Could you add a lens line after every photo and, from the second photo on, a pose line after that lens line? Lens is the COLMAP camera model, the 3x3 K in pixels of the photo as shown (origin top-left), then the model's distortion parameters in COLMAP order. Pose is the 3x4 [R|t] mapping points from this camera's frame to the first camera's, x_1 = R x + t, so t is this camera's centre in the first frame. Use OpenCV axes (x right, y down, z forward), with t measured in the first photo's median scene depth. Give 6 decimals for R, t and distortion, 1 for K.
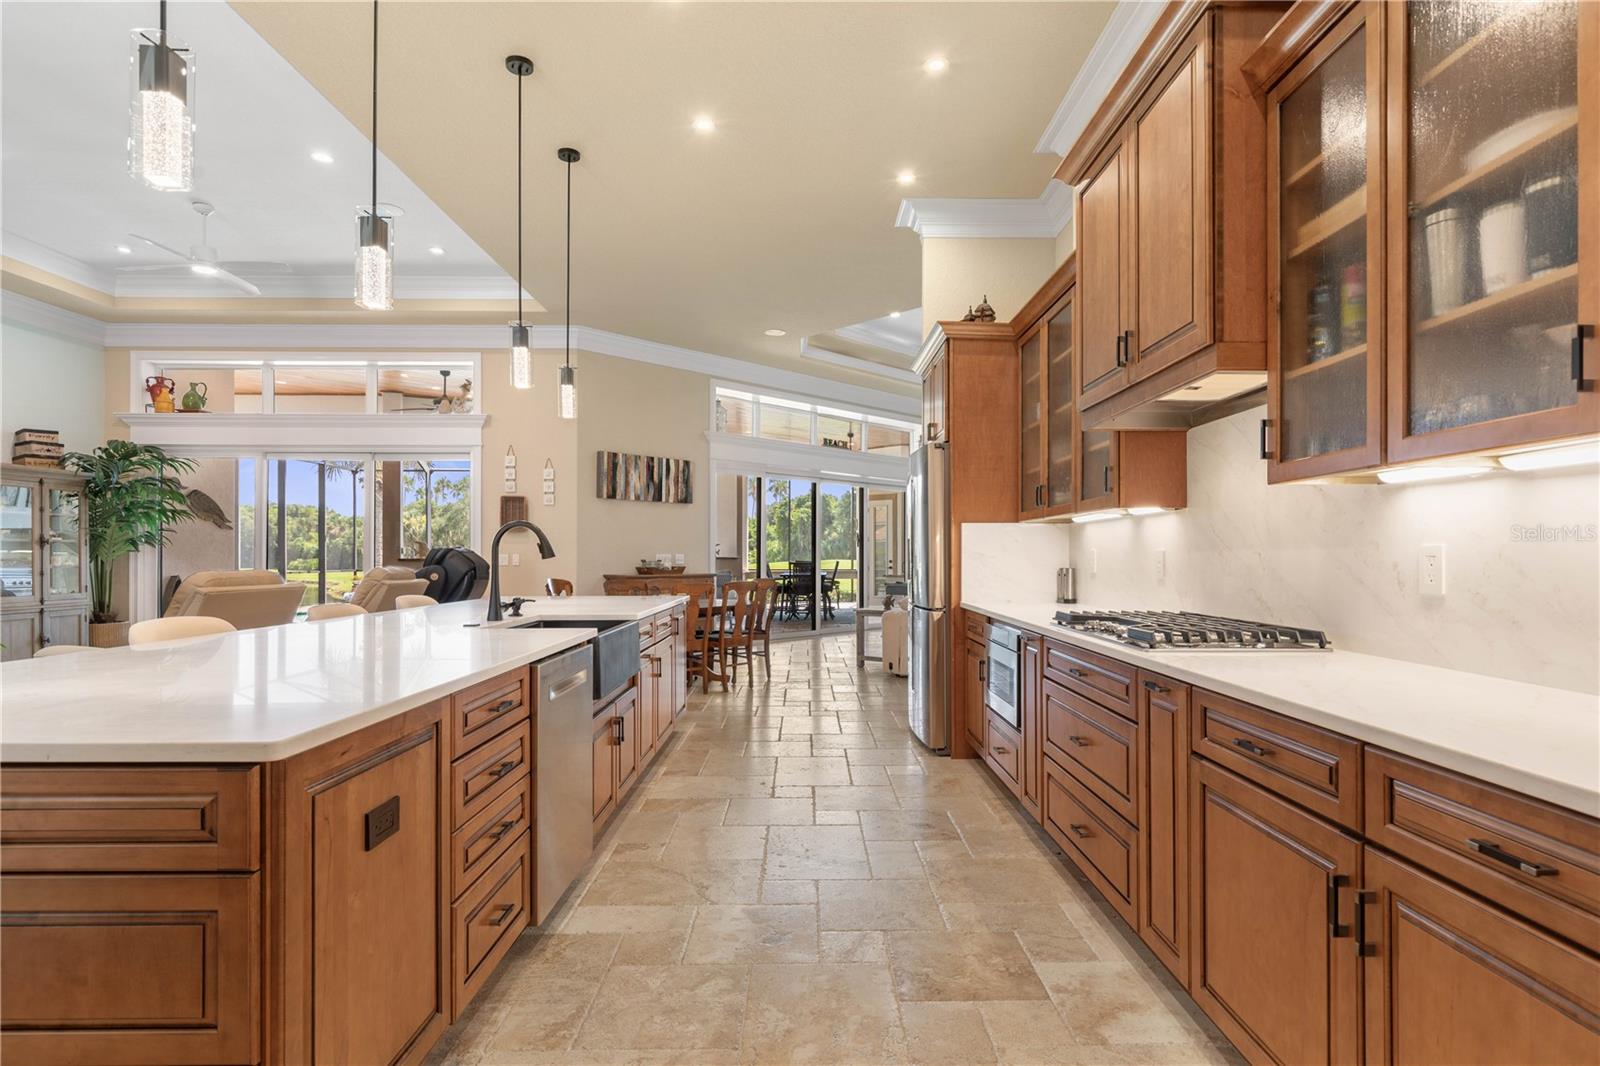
lens RADIAL K [[812.2, 0, 819.0], [0, 812.2, 551.6], [0, 0, 1]] dist [-0.000319, -0.000176]
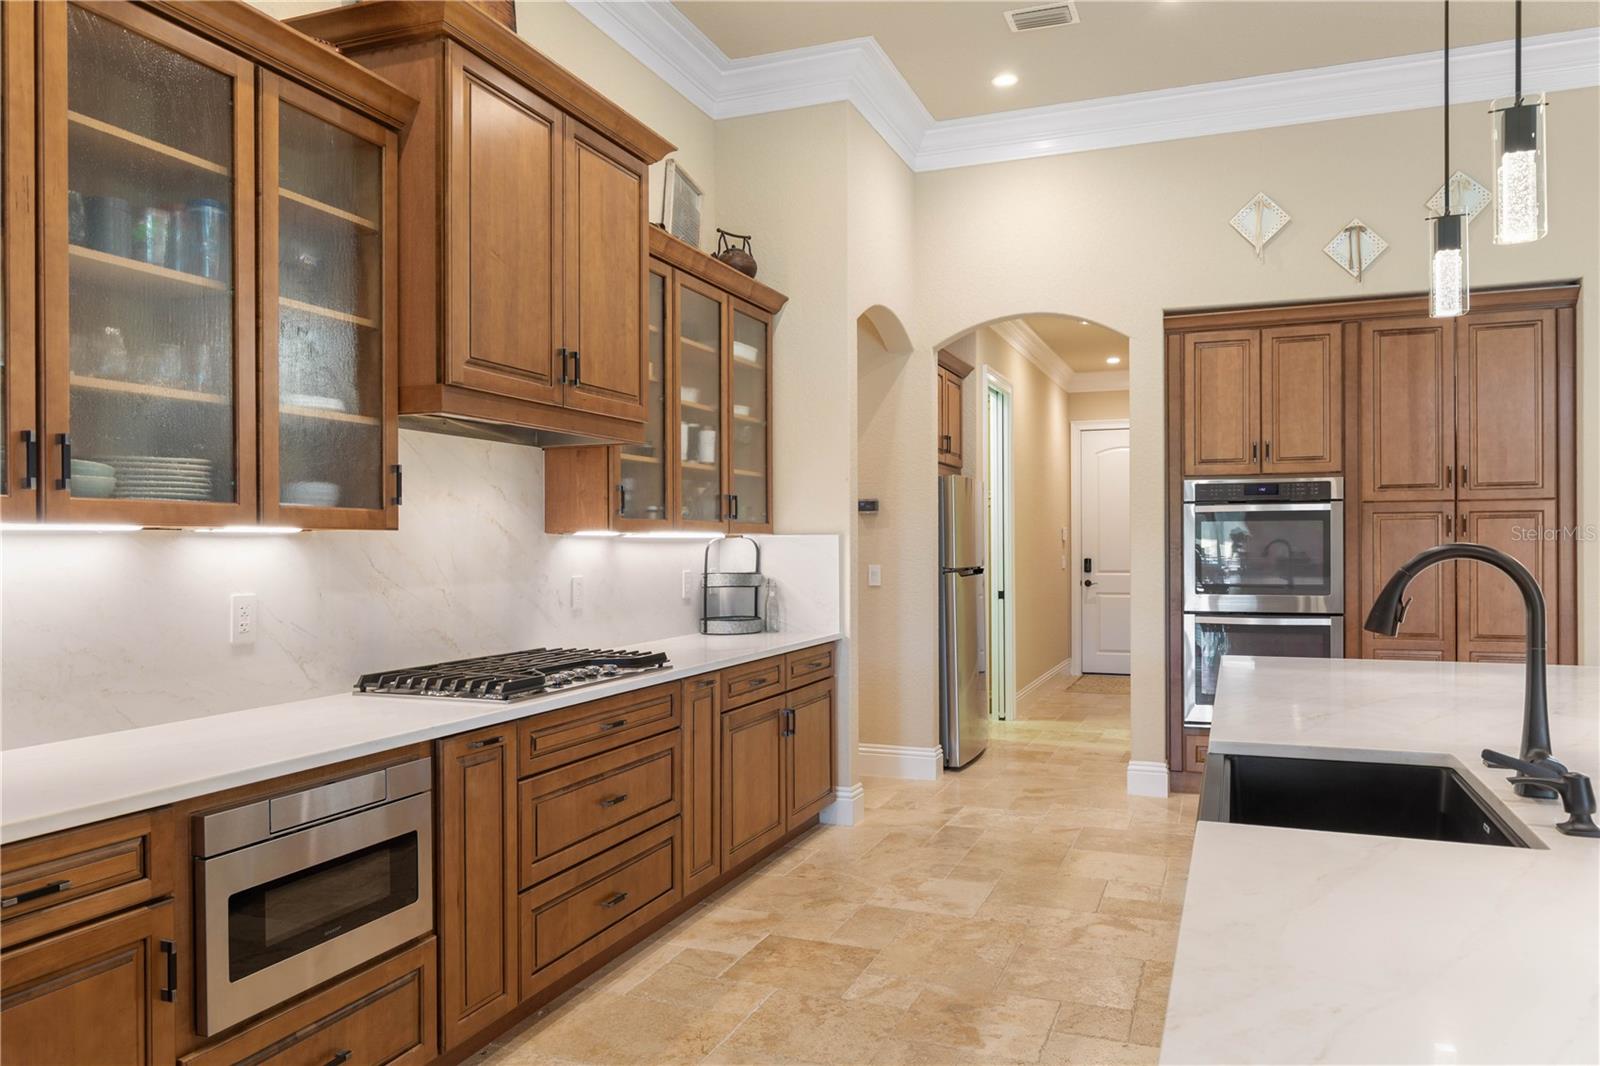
lens RADIAL K [[1100.5, 0, 807.8], [0, 1100.5, 551.6], [0, 0, 1]] dist [-0.005384, 0.000759]
pose [[-0.925044, 0.001404, 0.379857, -0.197949], [0.002851, 0.999991, 0.003247, -0.026902], [-0.379849, 0.004087, -0.925039, 1.184417]]
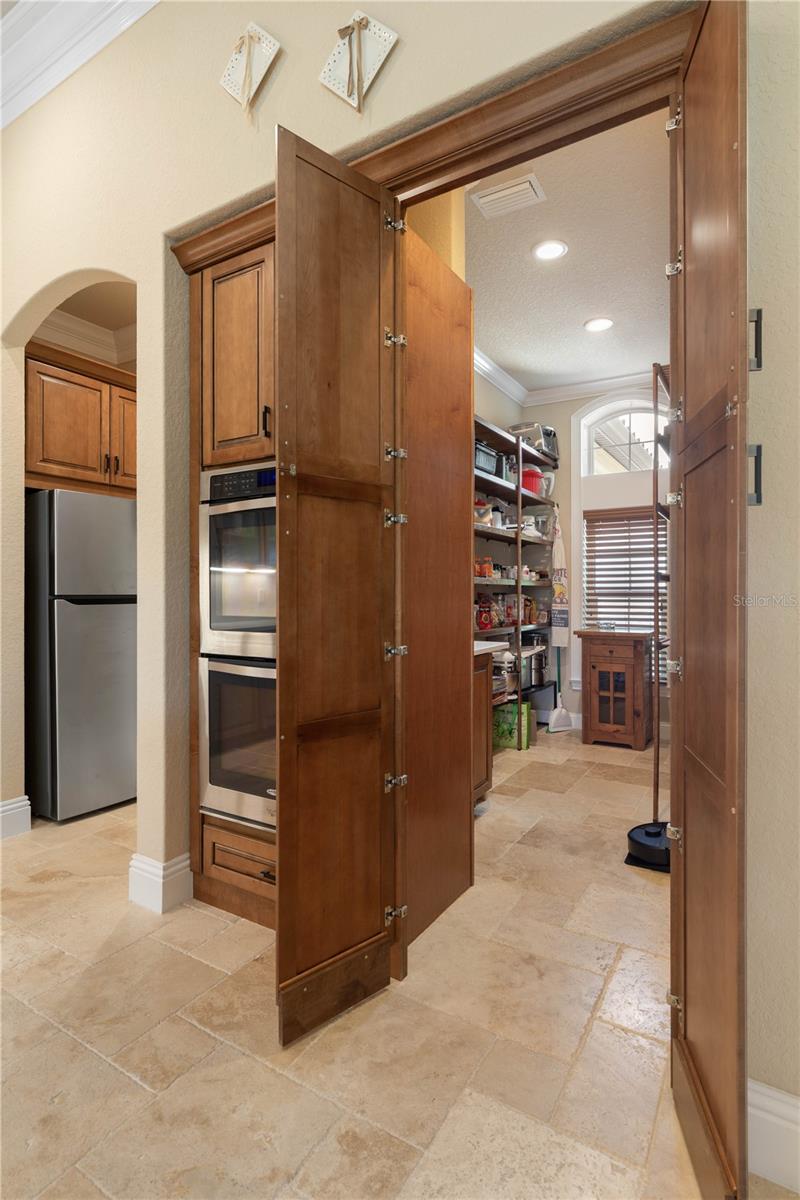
lens RADIAL K [[619.6, 0, 382.6], [0, 619.6, 593.9], [0, 0, 1]] dist [-0.001924, 0.000437]
pose [[-0.830275, -0.001468, 0.557352, -0.522567], [-0.004145, 0.999985, -0.003541, -0.001543], [-0.557338, -0.005251, -0.830269, 0.217336]]
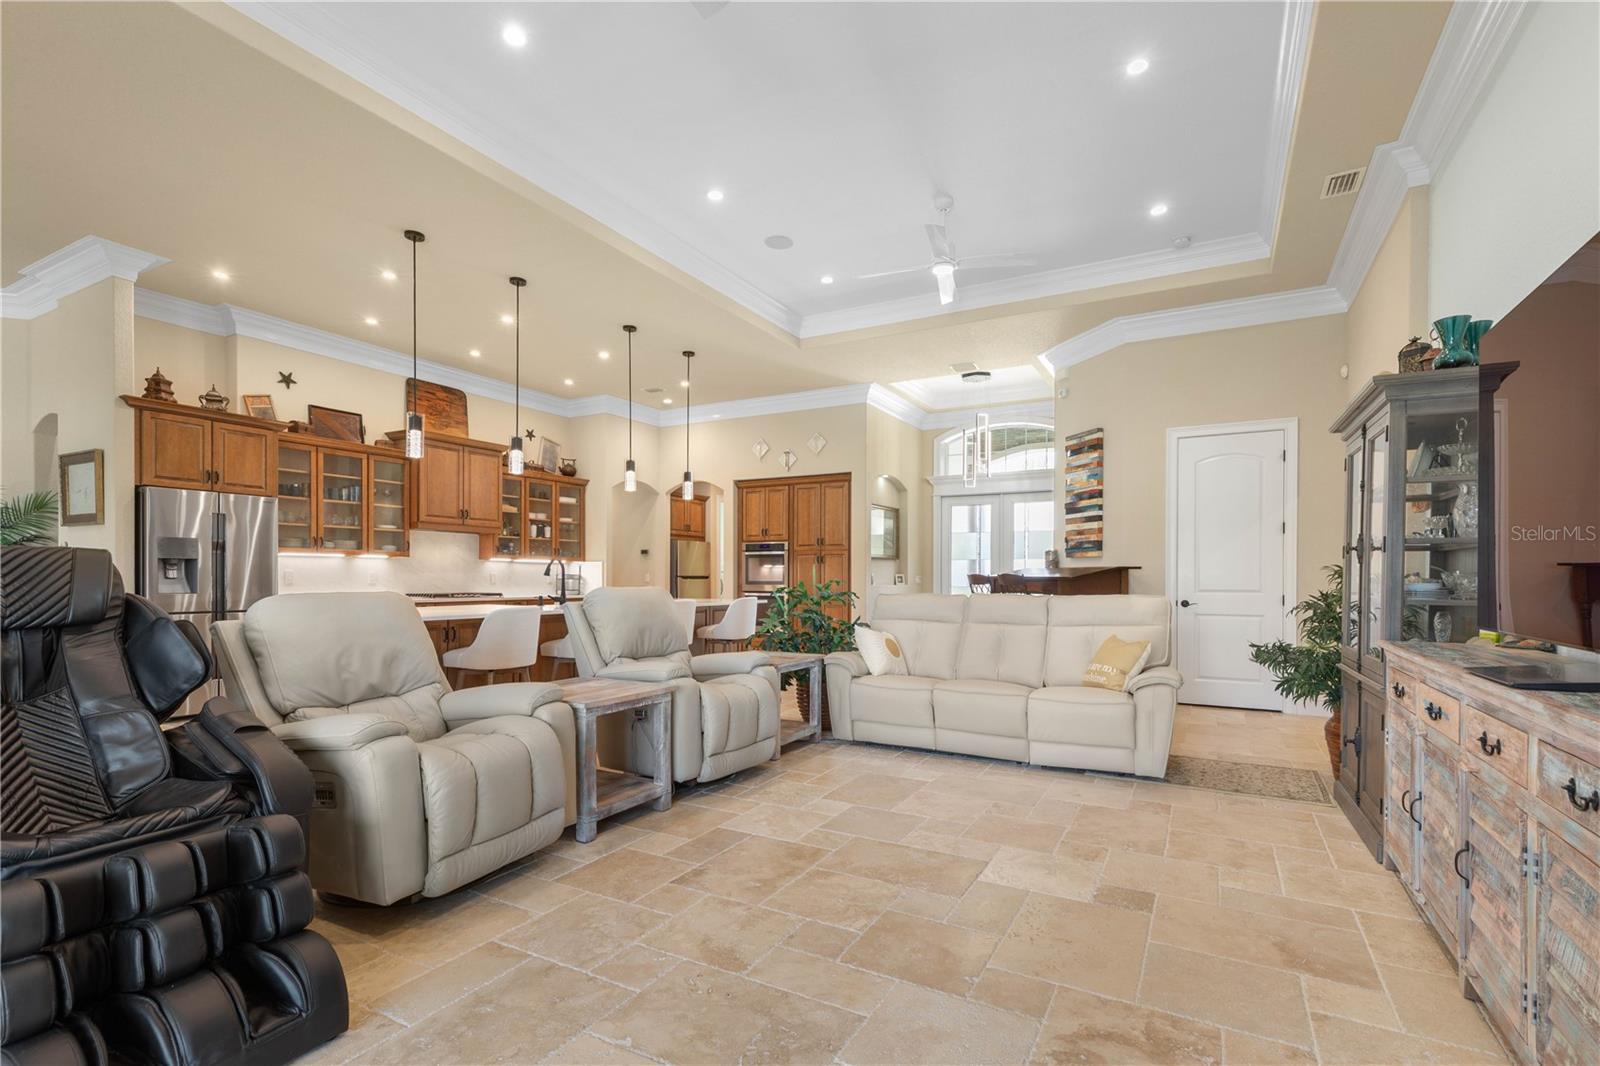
lens RADIAL K [[736.7, 0, 811.6], [0, 736.7, 584.8], [0, 0, 1]] dist [0.003464, 0.000535]
pose [[-0.868705, -0.006933, 0.495282, -1.414544], [-0.005347, 0.999975, 0.004620, 0.014545], [-0.495301, 0.001365, -0.868720, 1.726857]]
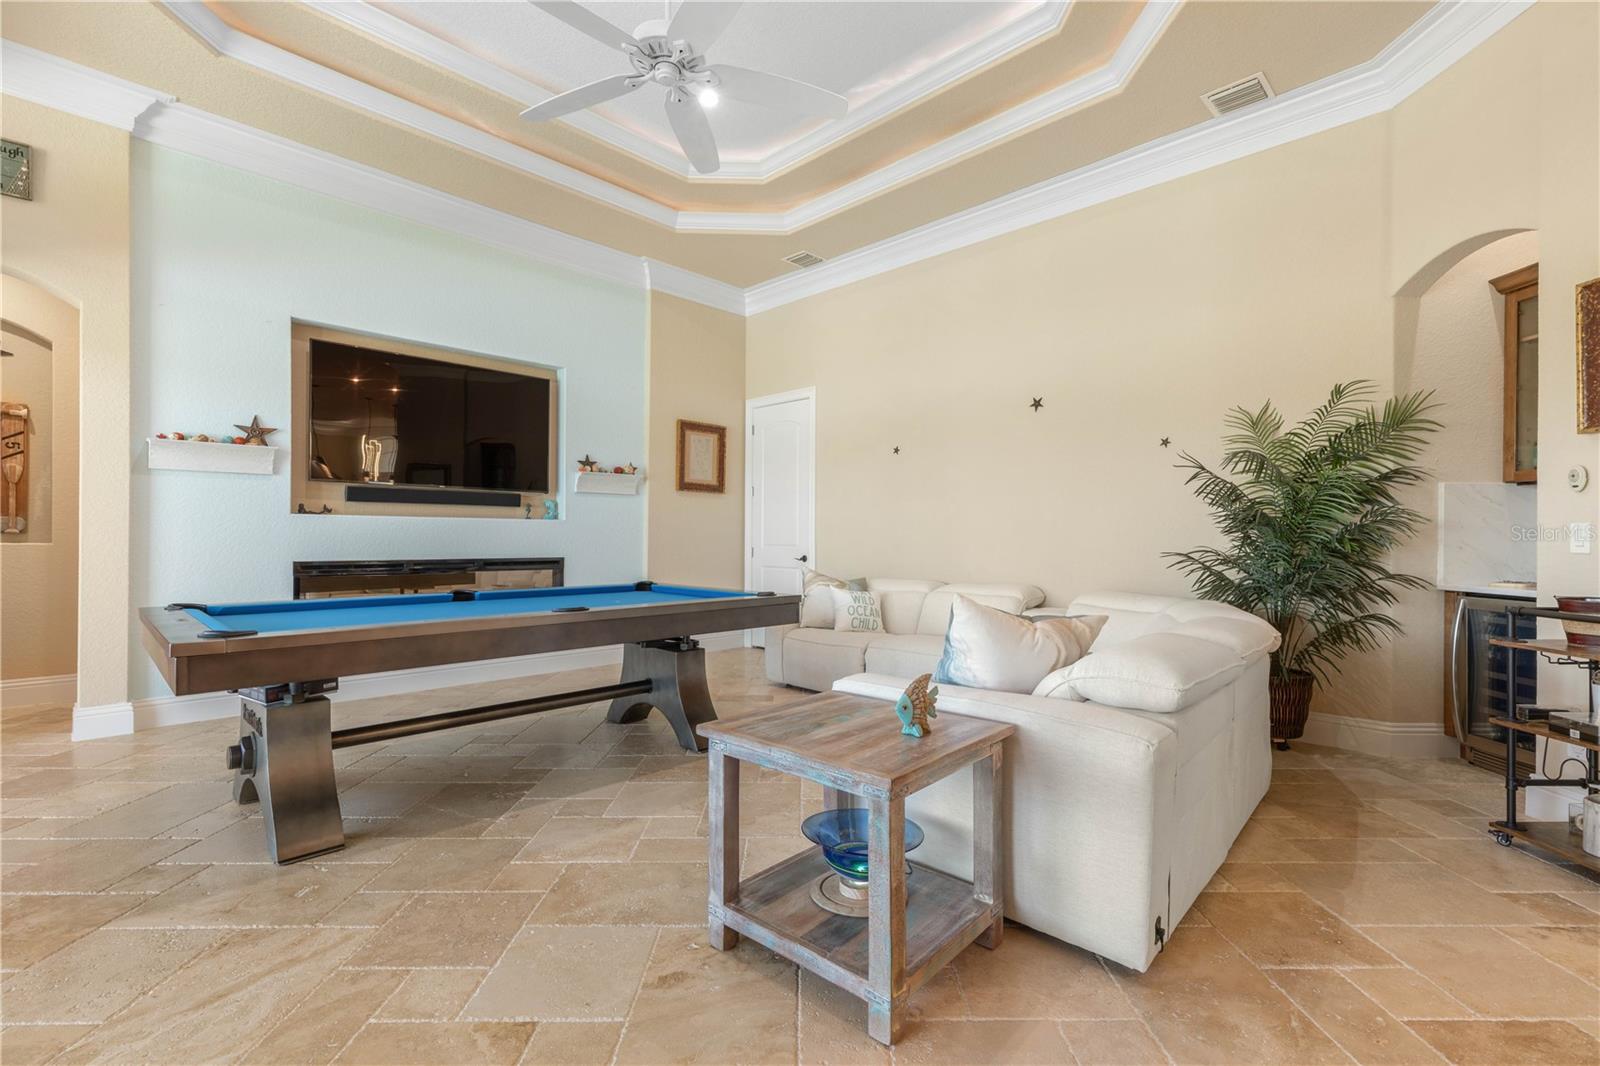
lens RADIAL K [[721.5, 0, 812.5], [0, 721.5, 535.3], [0, 0, 1]] dist [0.003802, 0.001031]
pose [[0.006733, 0.003639, 0.999971, -0.257334], [-0.010030, 0.999943, -0.003571, 0.017888], [-0.999927, -0.010006, 0.006769, 1.882209]]
